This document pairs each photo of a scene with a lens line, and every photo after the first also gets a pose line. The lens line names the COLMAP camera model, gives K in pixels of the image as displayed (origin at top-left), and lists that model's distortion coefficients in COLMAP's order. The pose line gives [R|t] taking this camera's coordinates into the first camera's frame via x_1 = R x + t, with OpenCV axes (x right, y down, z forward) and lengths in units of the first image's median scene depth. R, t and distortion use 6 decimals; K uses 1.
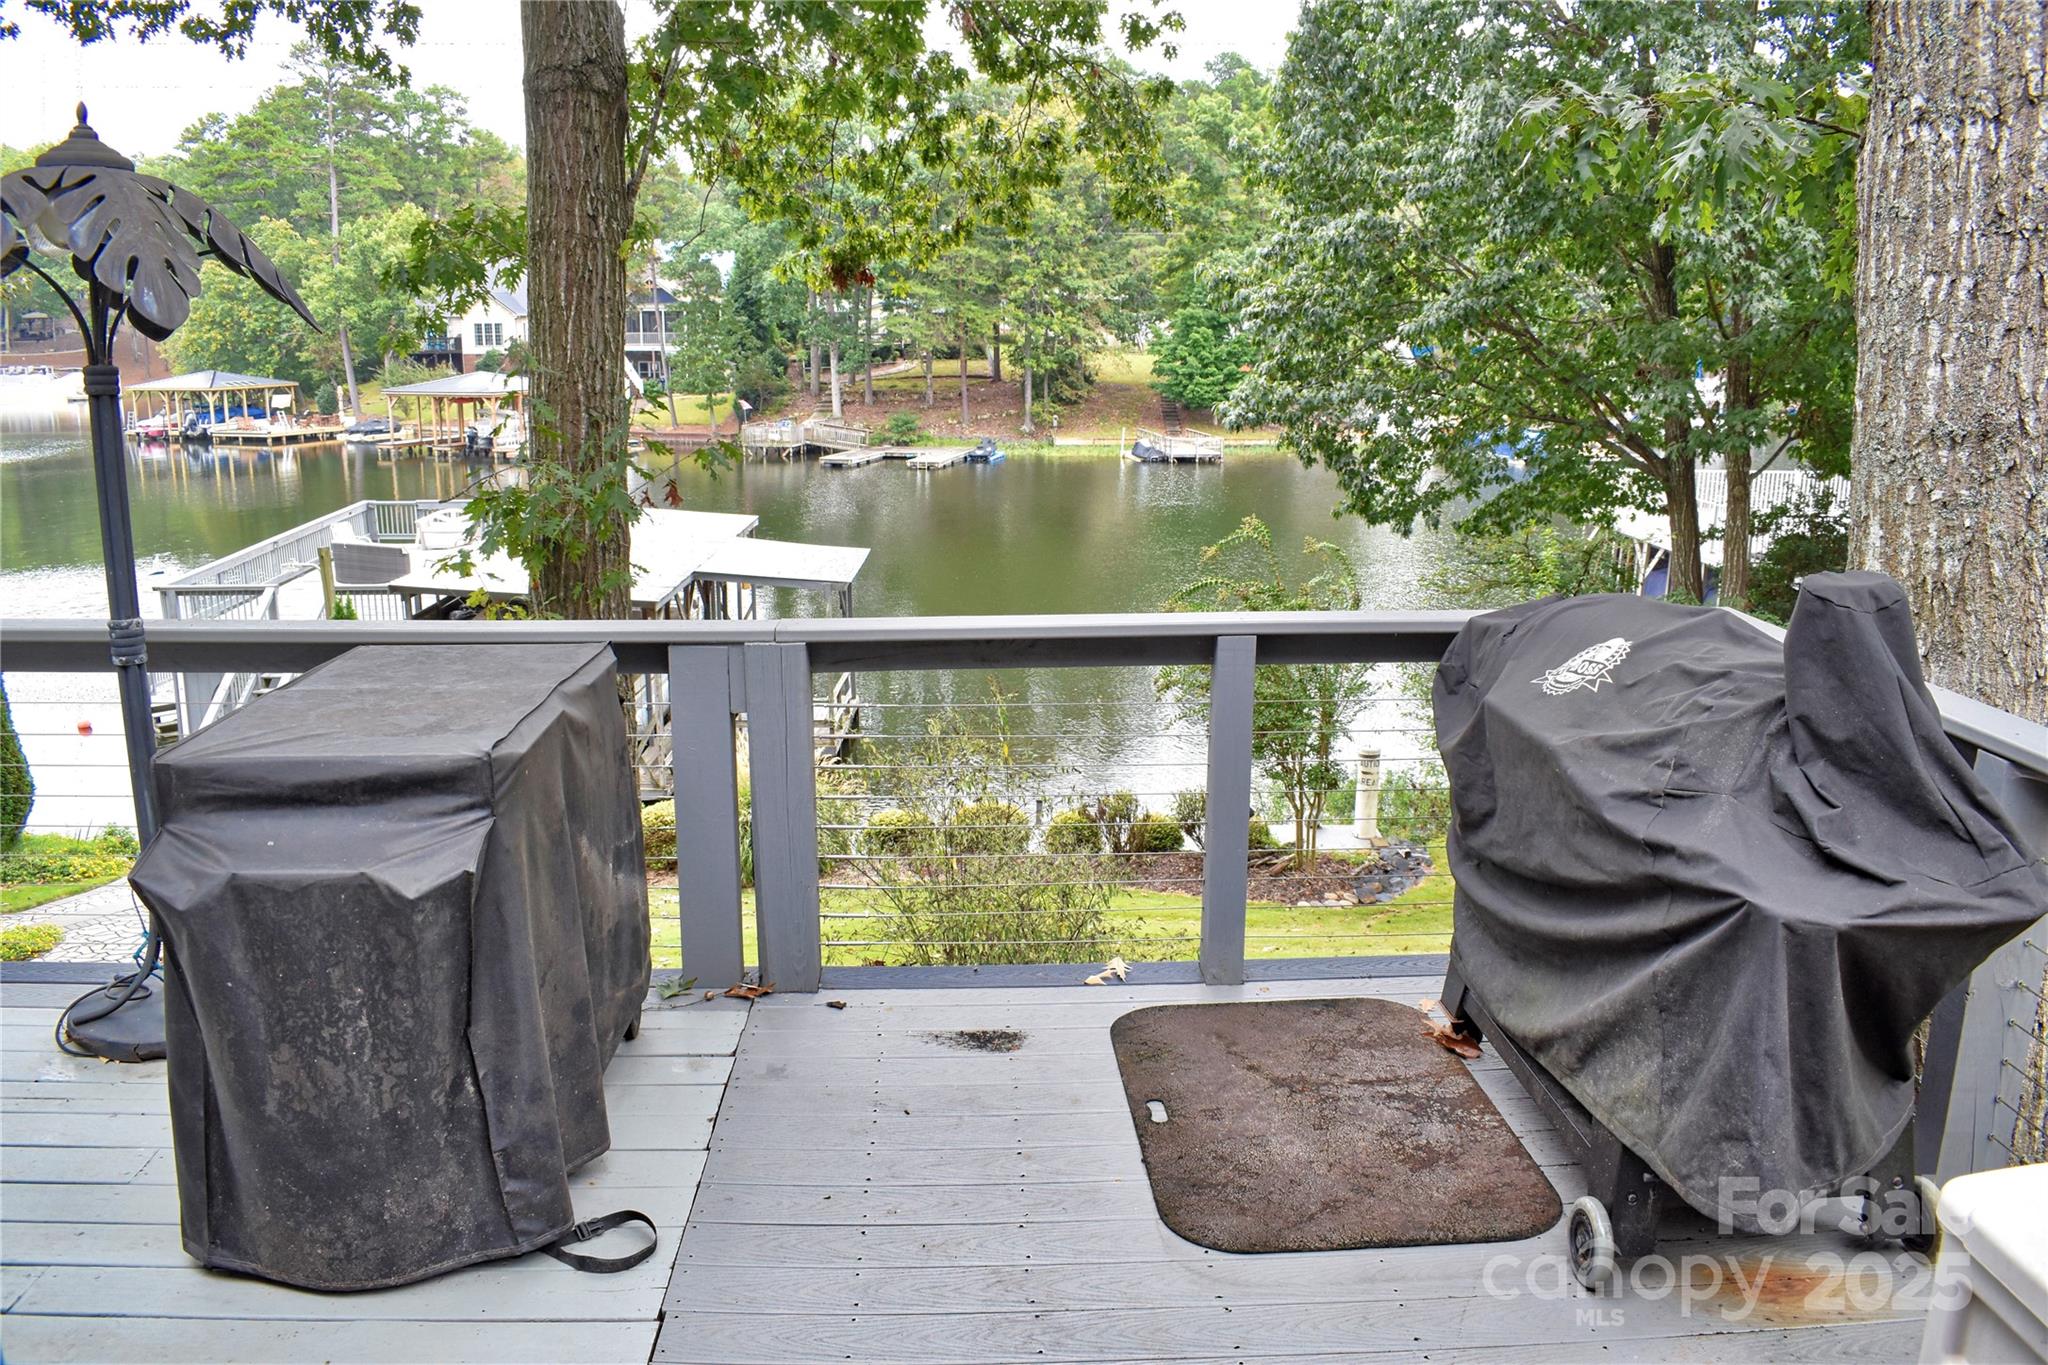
lens RADIAL K [[1592.1, 0, 1050.7], [0, 1592.1, 711.8], [0, 0, 1]] dist [-0.105312, 0.027304]
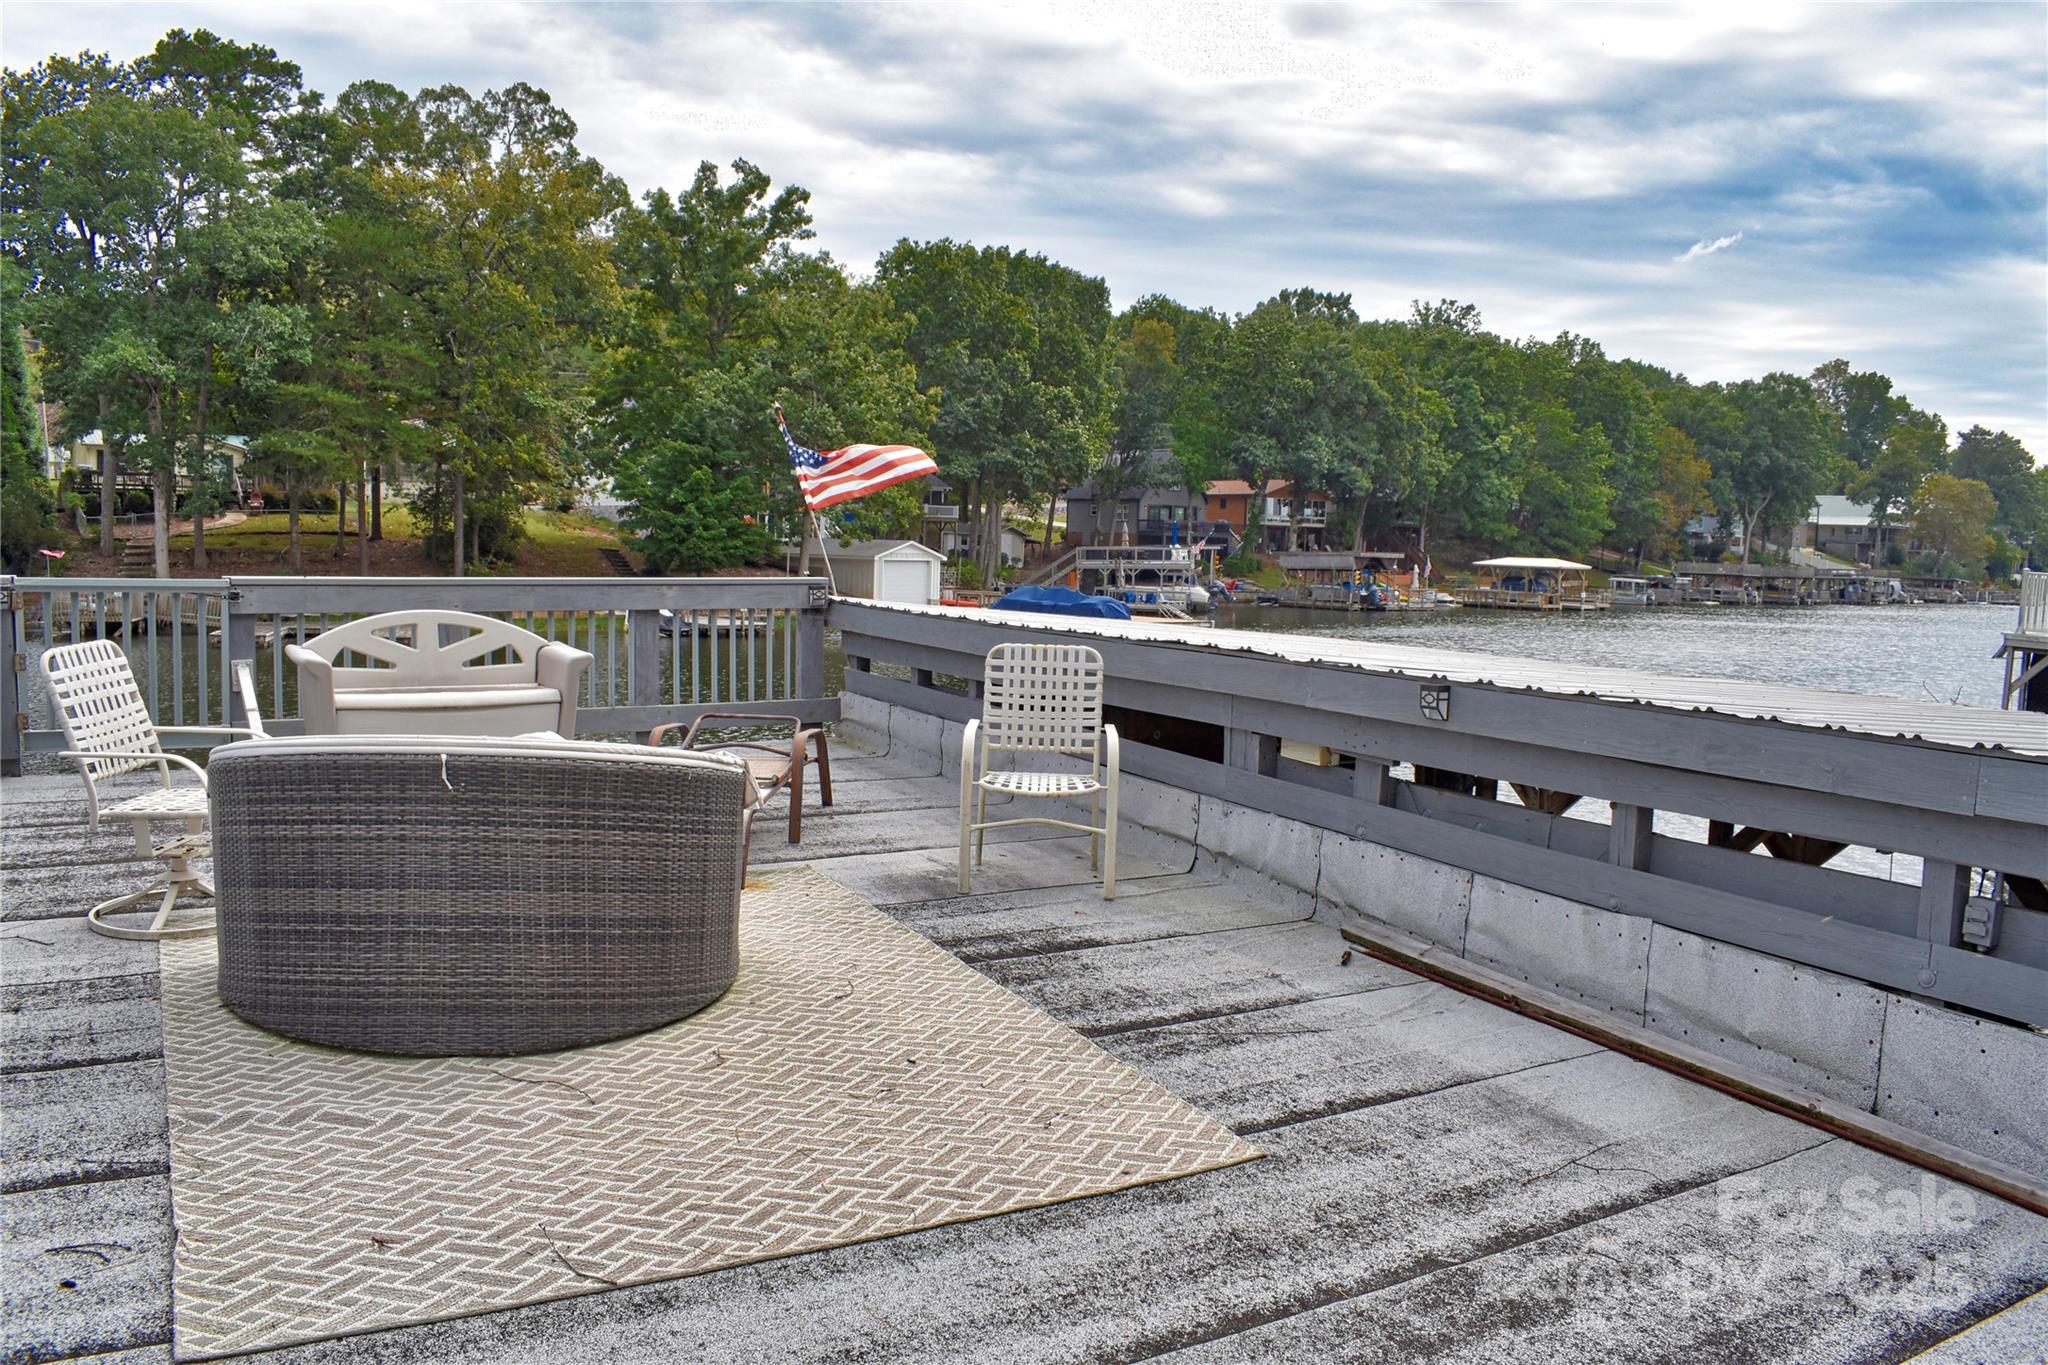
lens RADIAL K [[1603.7, 0, 1037.9], [0, 1603.7, 693.0], [0, 0, 1]] dist [-0.095421, 0.013189]
pose [[0.869207, -0.028409, 0.493632, -0.133635], [0.097914, 0.988467, -0.115523, -0.024360], [-0.484657, 0.148747, 0.861964, 0.236991]]
